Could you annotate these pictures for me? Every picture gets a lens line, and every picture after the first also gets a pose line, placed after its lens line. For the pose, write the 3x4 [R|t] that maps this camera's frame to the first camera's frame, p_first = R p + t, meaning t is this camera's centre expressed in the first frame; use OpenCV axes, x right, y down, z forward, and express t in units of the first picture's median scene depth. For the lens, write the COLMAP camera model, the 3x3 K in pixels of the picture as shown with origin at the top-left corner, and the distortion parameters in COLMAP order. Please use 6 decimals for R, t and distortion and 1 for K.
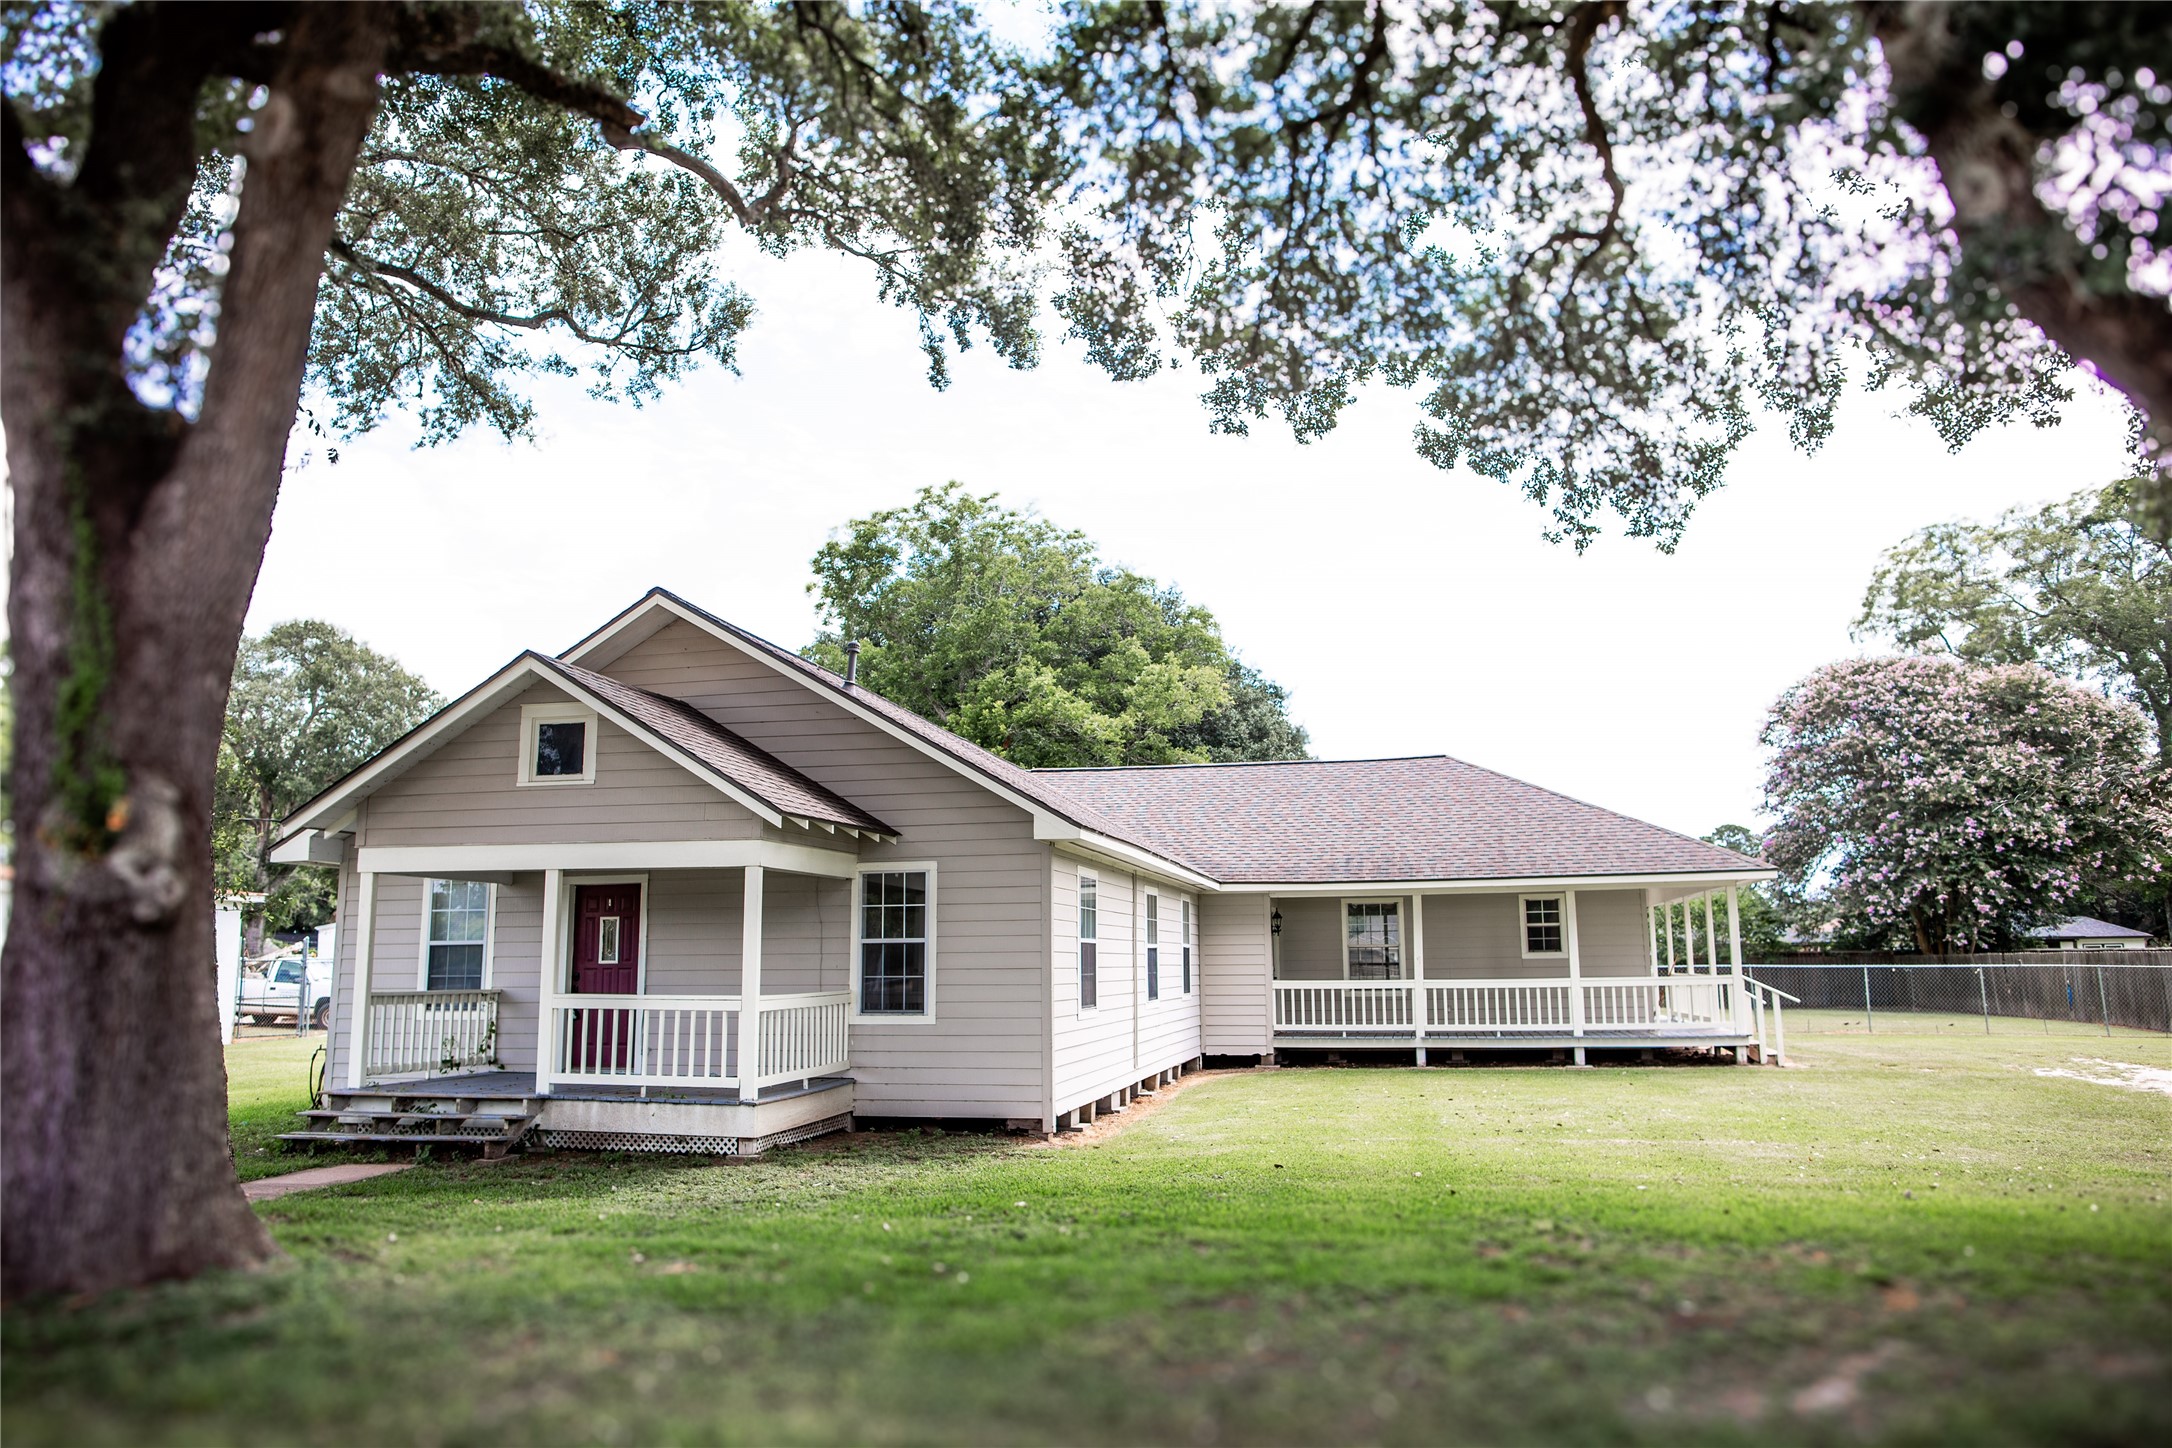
lens RADIAL K [[1477.1, 0, 1085.1], [0, 1477.1, 724.4], [0, 0, 1]] dist [-0.024545, 0.009651]
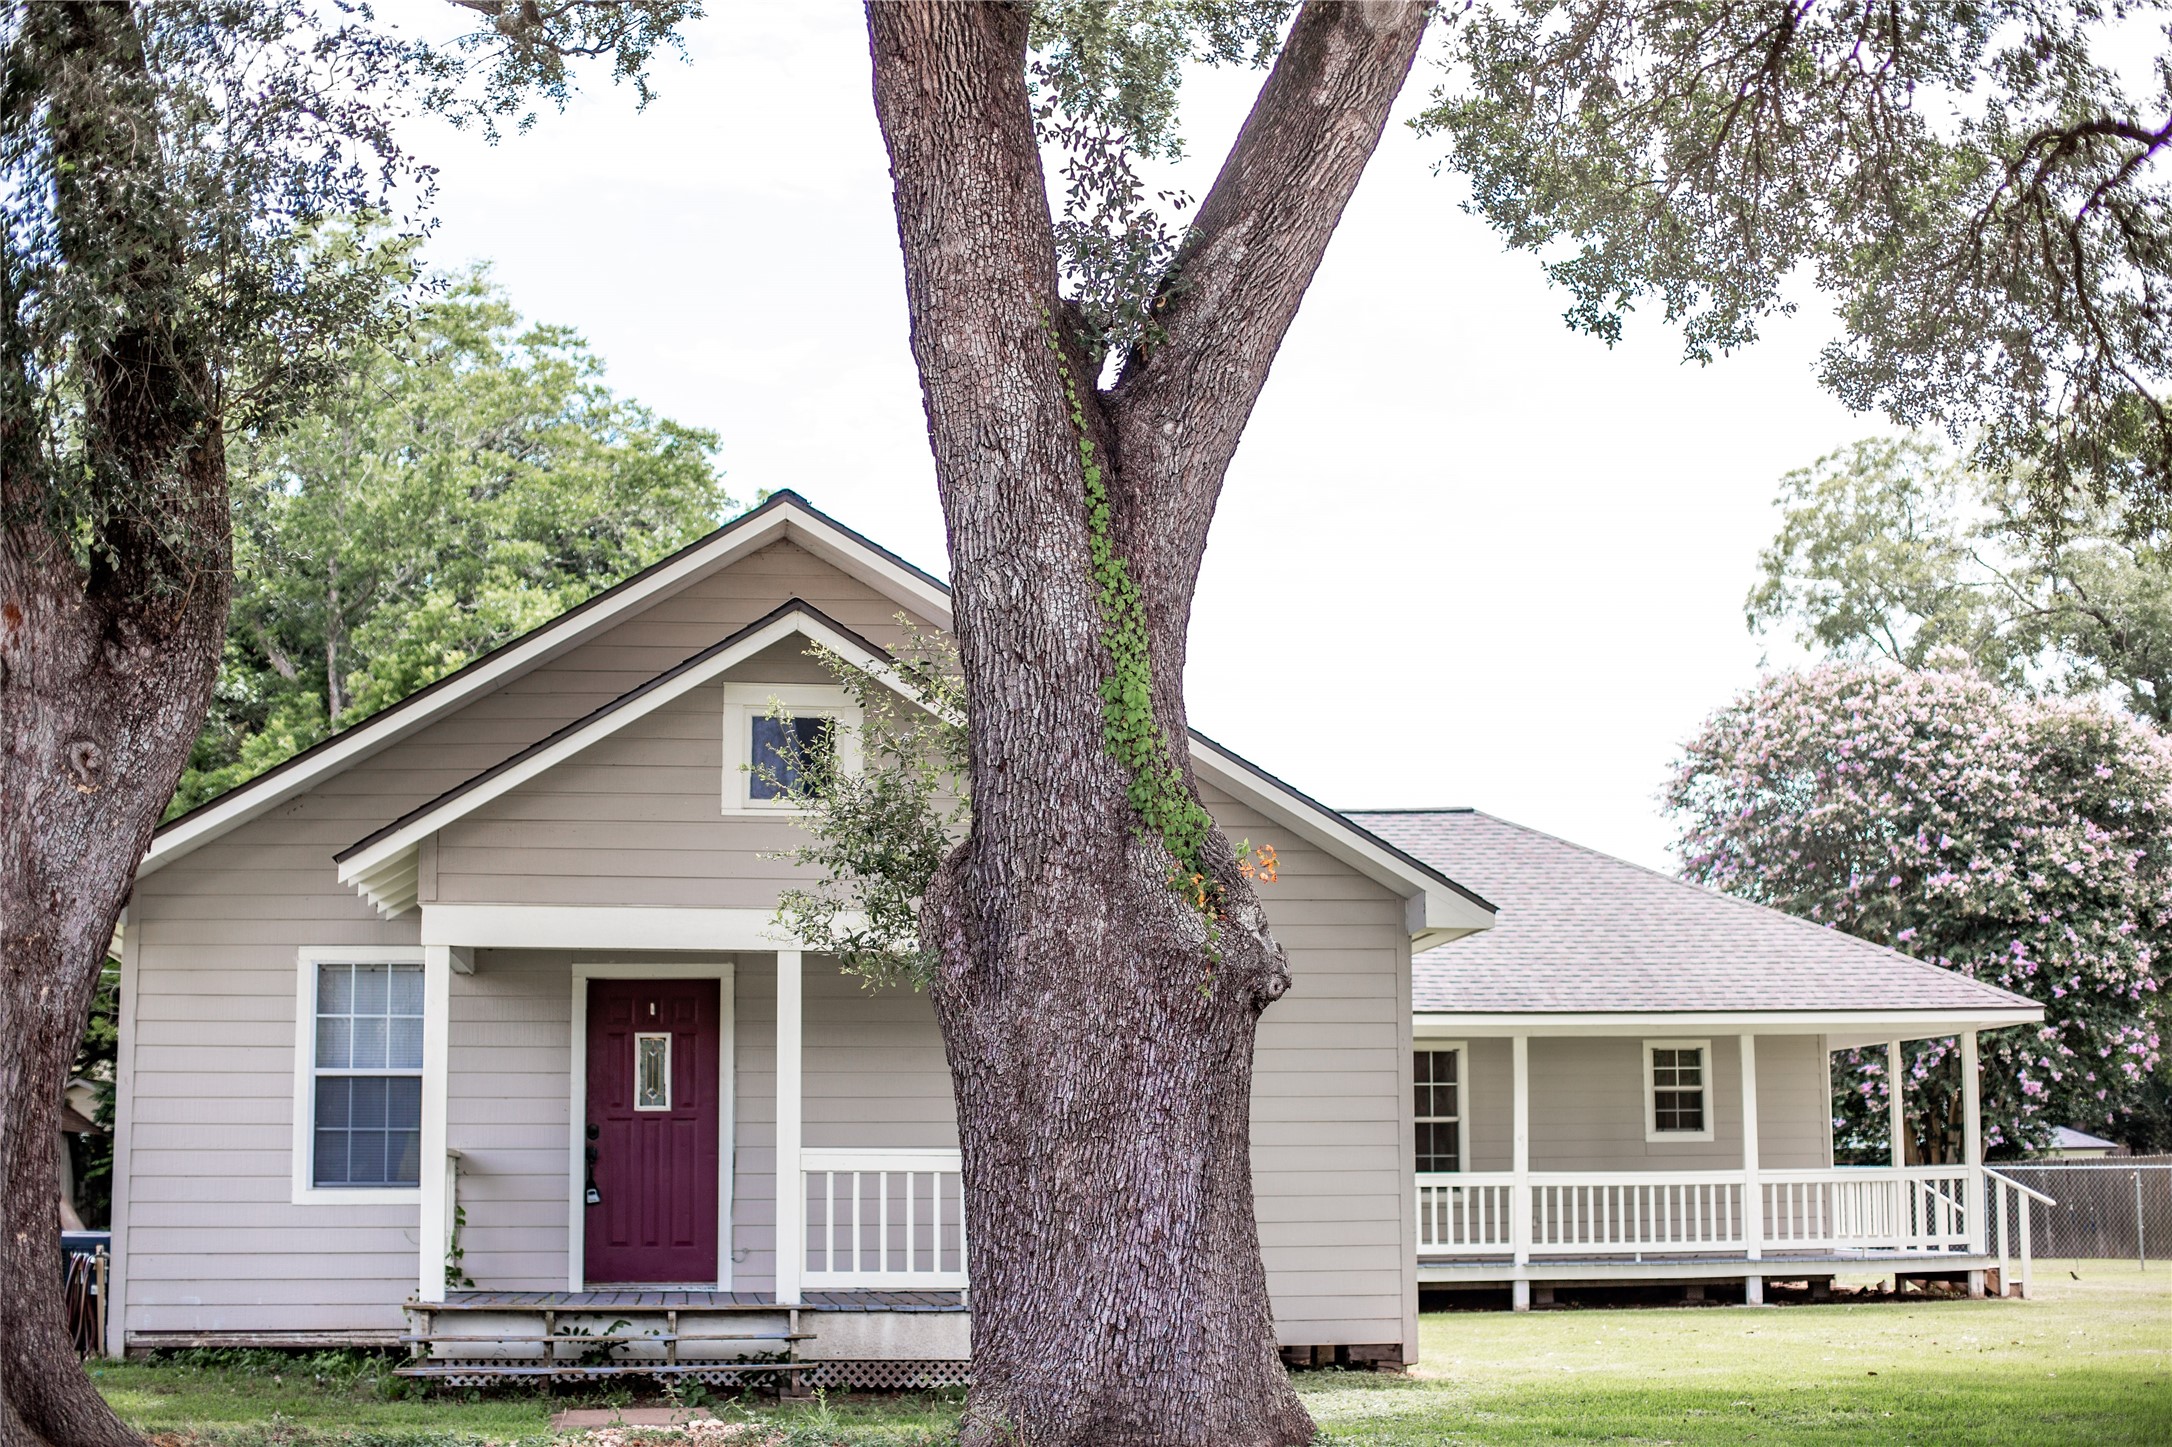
lens RADIAL K [[3084.1, 0, 1139.3], [0, 3084.1, 715.7], [0, 0, 1]] dist [-0.113758, 0.000000]
pose [[0.936424, 0.058322, 0.345989, -0.368783], [-0.059540, 0.998201, -0.007115, -0.000410], [-0.345781, -0.013938, 0.938212, -0.150928]]
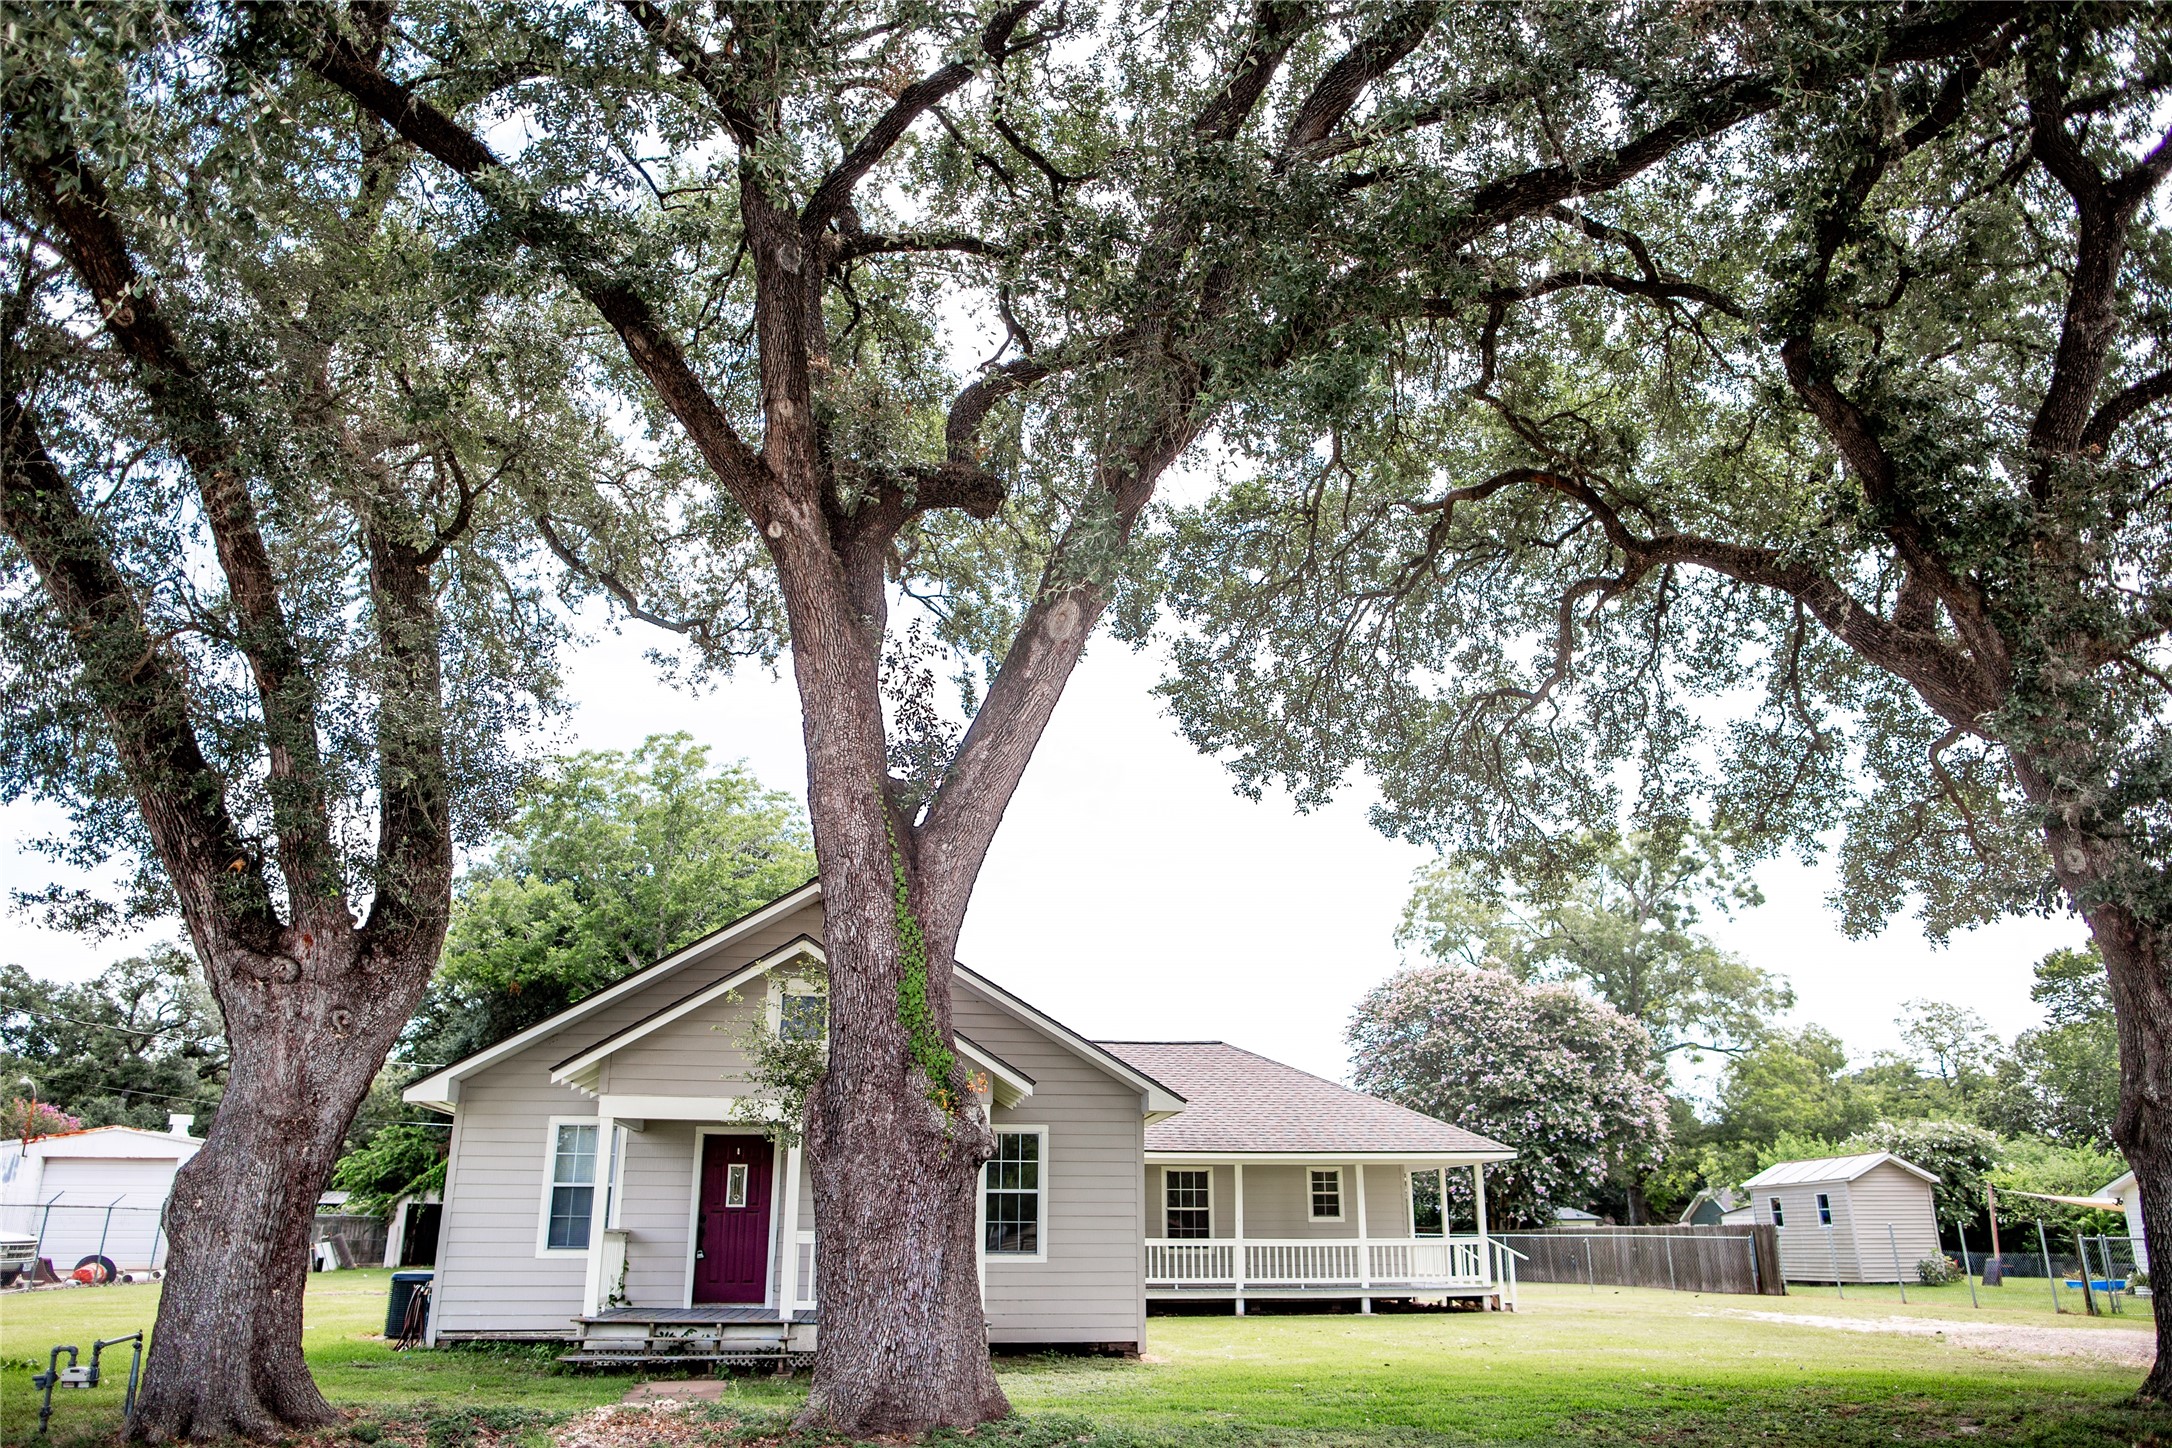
lens RADIAL K [[1524.2, 0, 1094.3], [0, 1524.2, 733.2], [0, 0, 1]] dist [-0.039902, 0.021492]
pose [[0.939518, 0.118810, 0.321232, -0.305818], [-0.065817, 0.983054, -0.171094, -0.008035], [-0.336116, 0.139603, 0.931417, -0.137775]]
